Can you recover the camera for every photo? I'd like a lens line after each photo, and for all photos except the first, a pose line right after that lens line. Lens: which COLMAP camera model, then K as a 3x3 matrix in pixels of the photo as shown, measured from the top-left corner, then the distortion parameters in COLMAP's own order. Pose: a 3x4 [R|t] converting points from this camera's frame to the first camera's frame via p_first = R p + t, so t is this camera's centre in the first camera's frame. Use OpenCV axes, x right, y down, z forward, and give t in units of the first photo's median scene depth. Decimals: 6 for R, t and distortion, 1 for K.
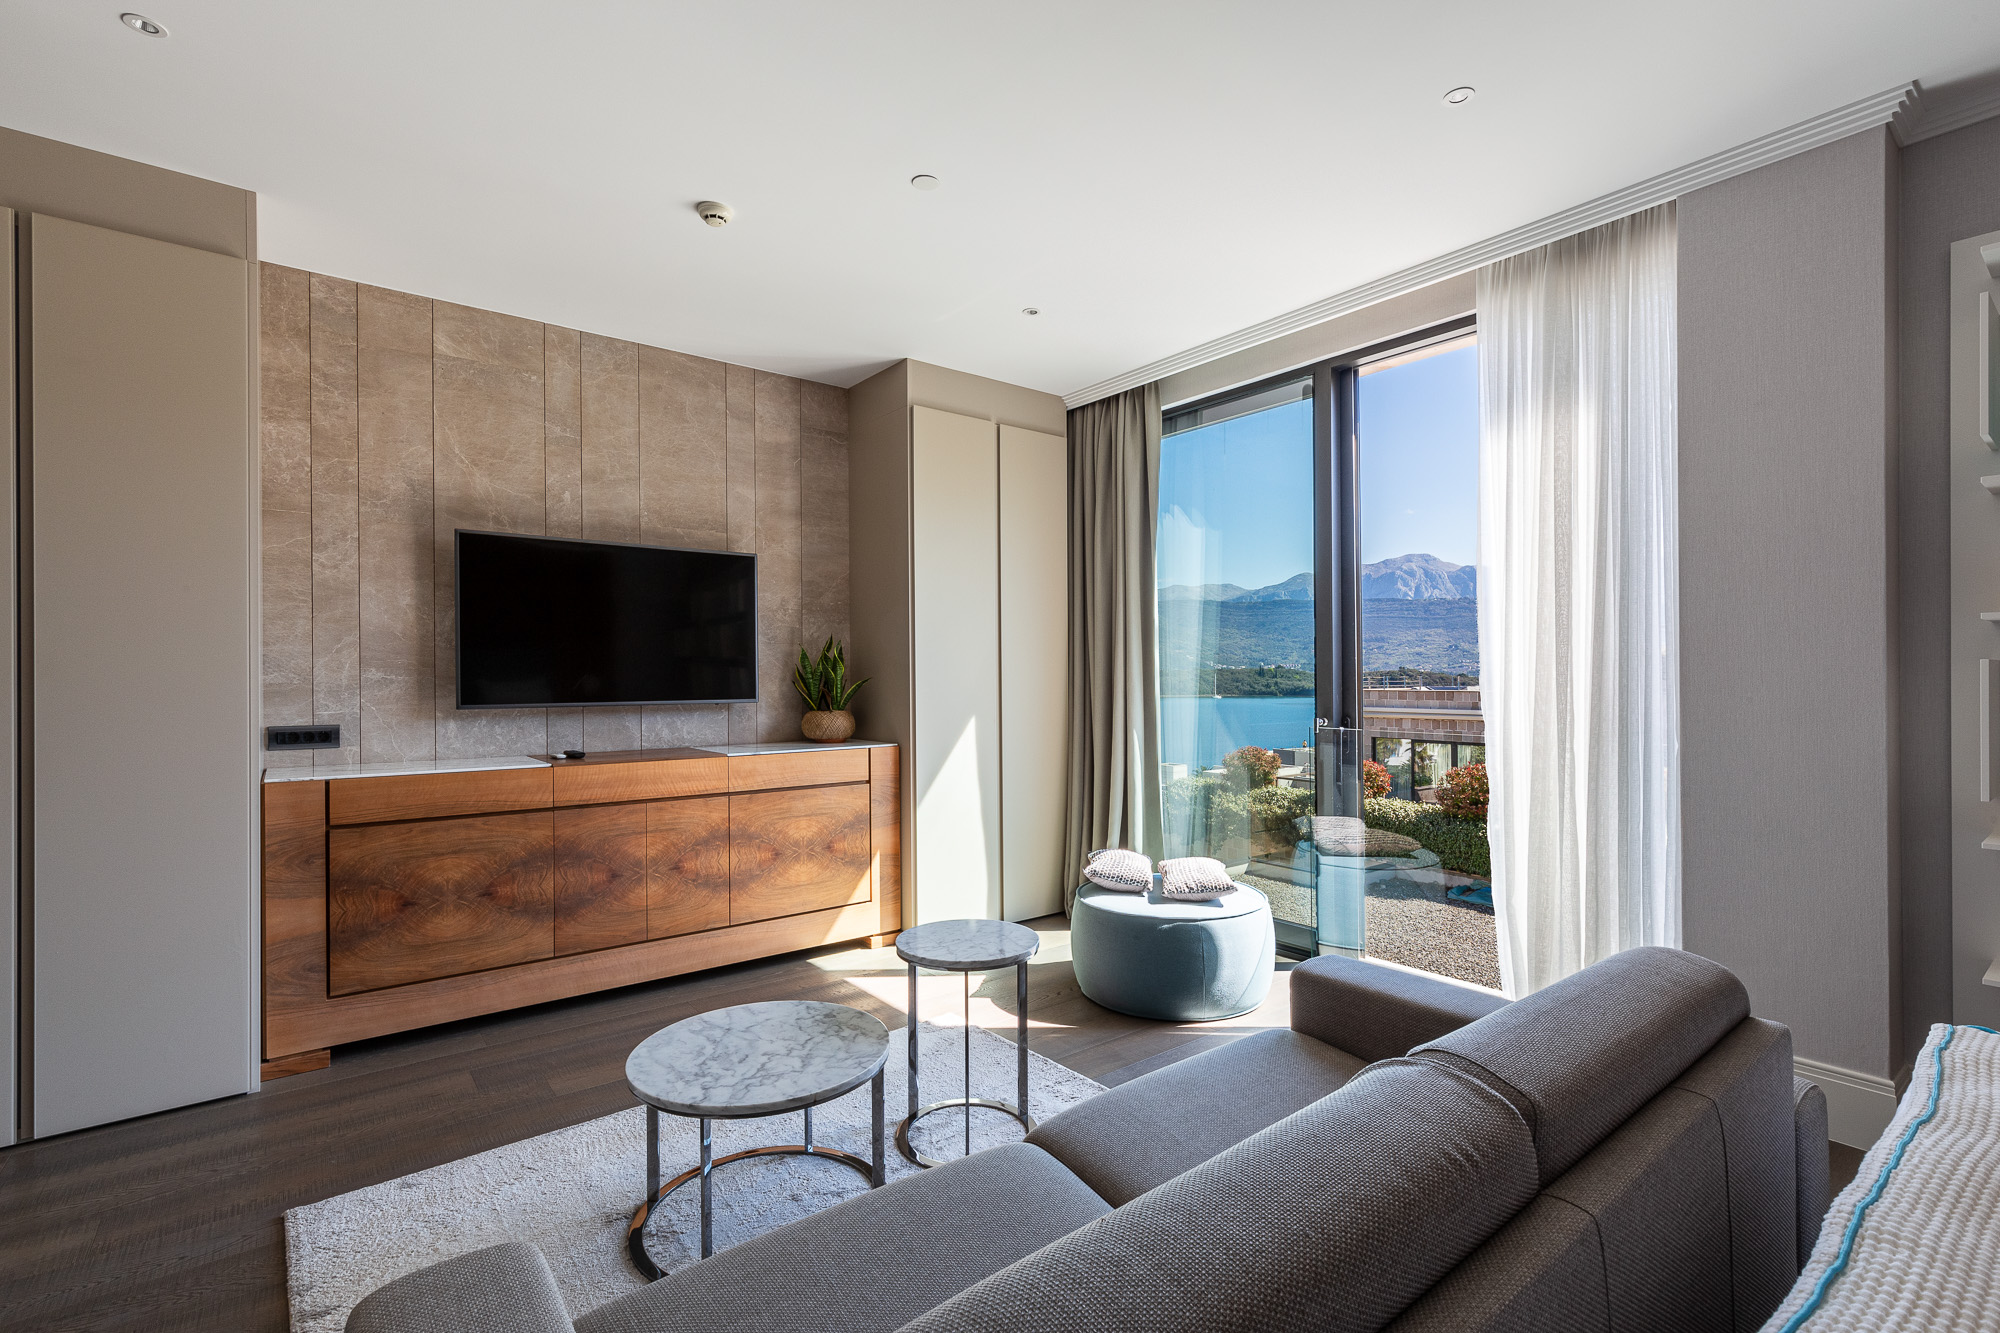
lens RADIAL K [[901.9, 0, 1016.1], [0, 901.9, 686.2], [0, 0, 1]] dist [0.002013, 0.001205]
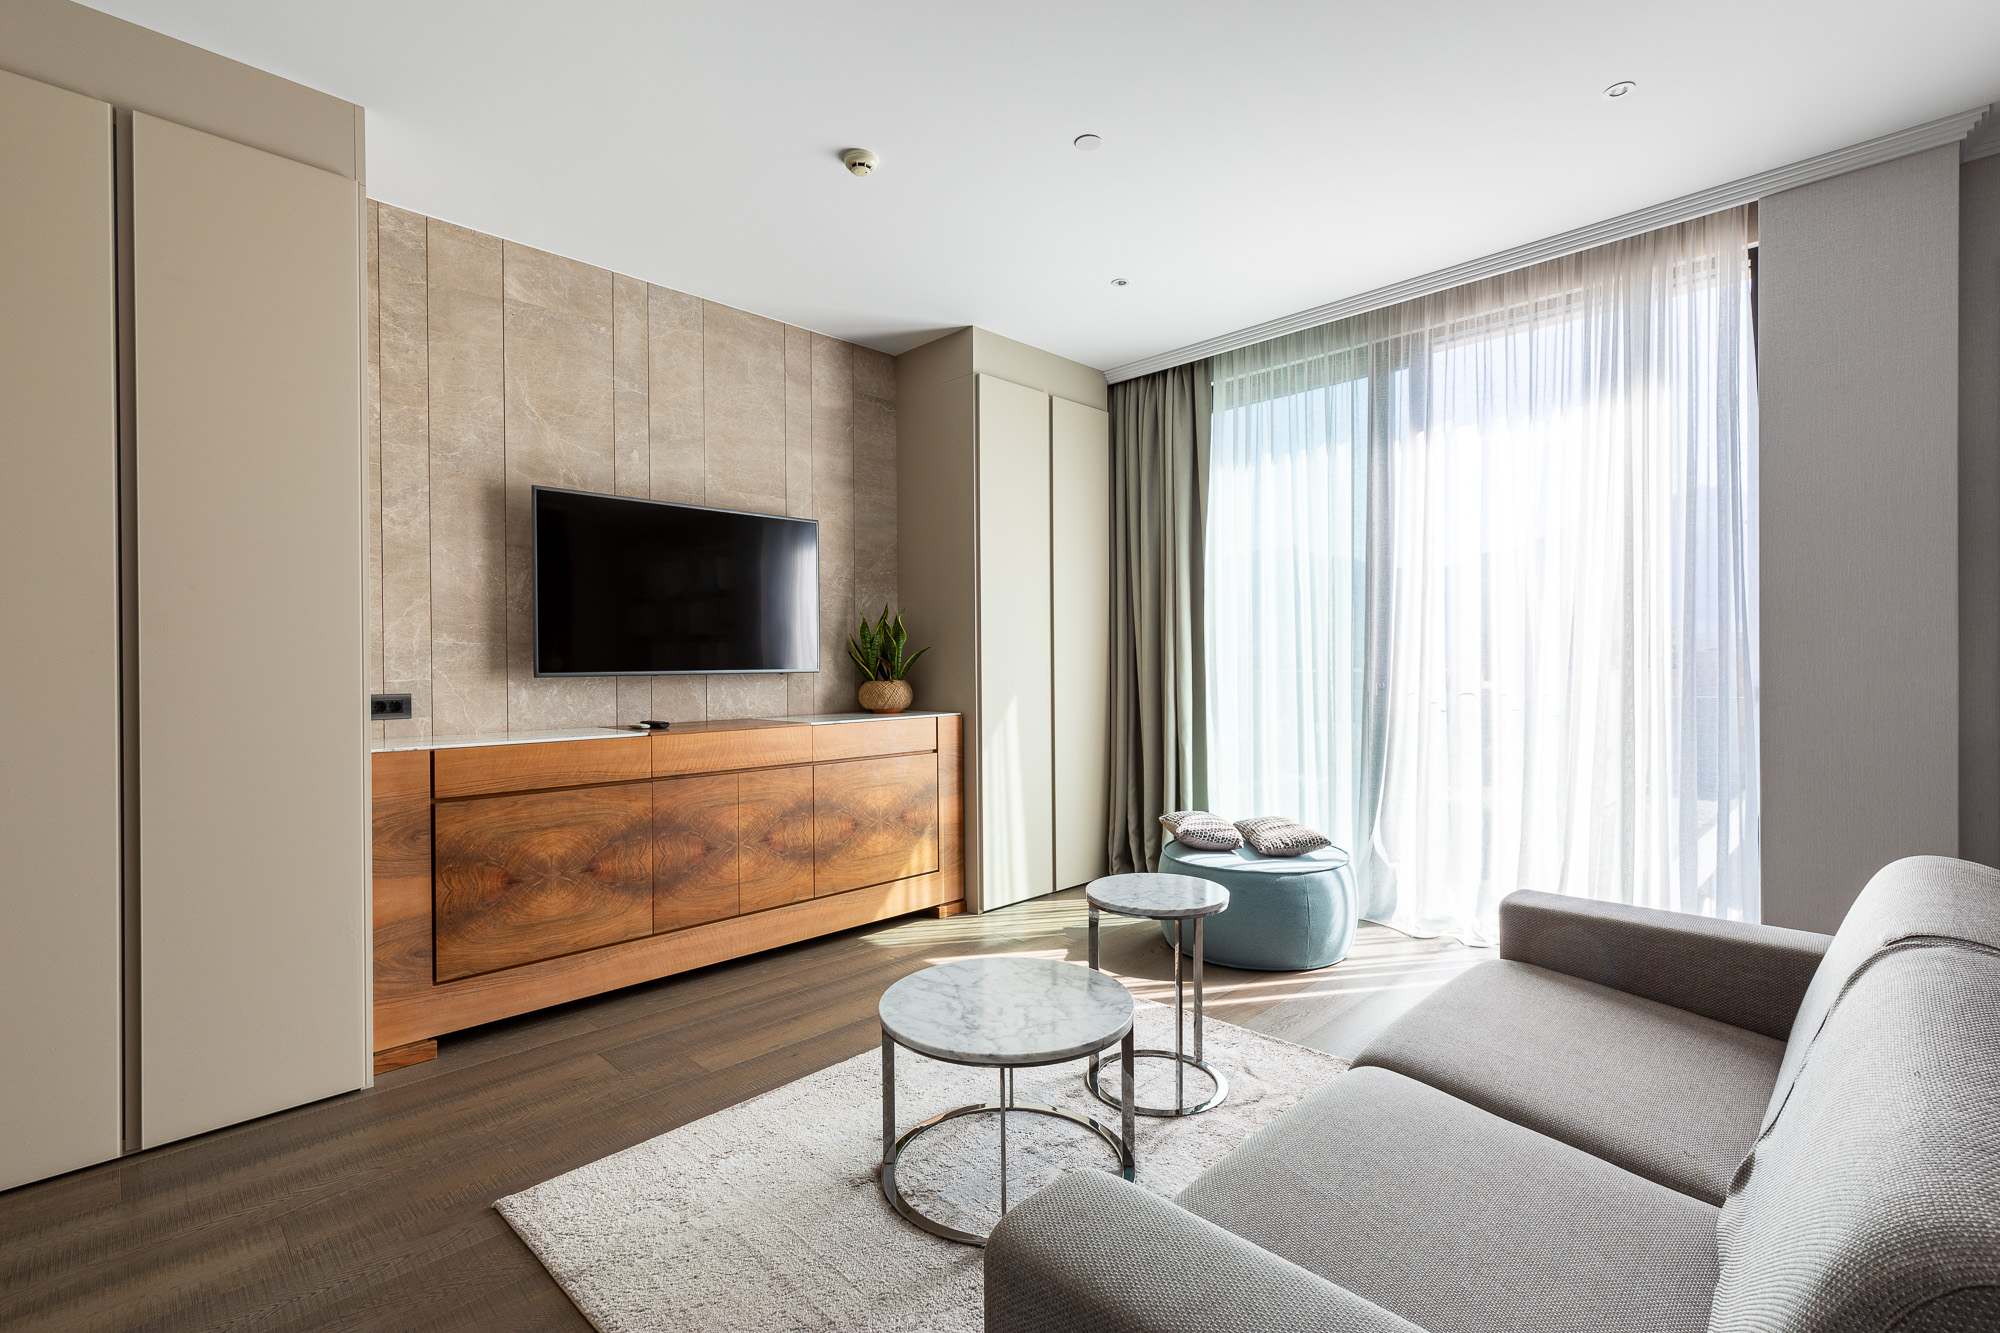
lens RADIAL K [[898.8, 0, 1011.3], [0, 898.8, 672.5], [0, 0, 1]] dist [0.008183, -0.000084]
pose [[0.993206, -0.005412, 0.116240, -0.238039], [0.005472, 0.999985, -0.000196, 0.024209], [-0.116237, 0.000831, 0.993221, 0.008715]]
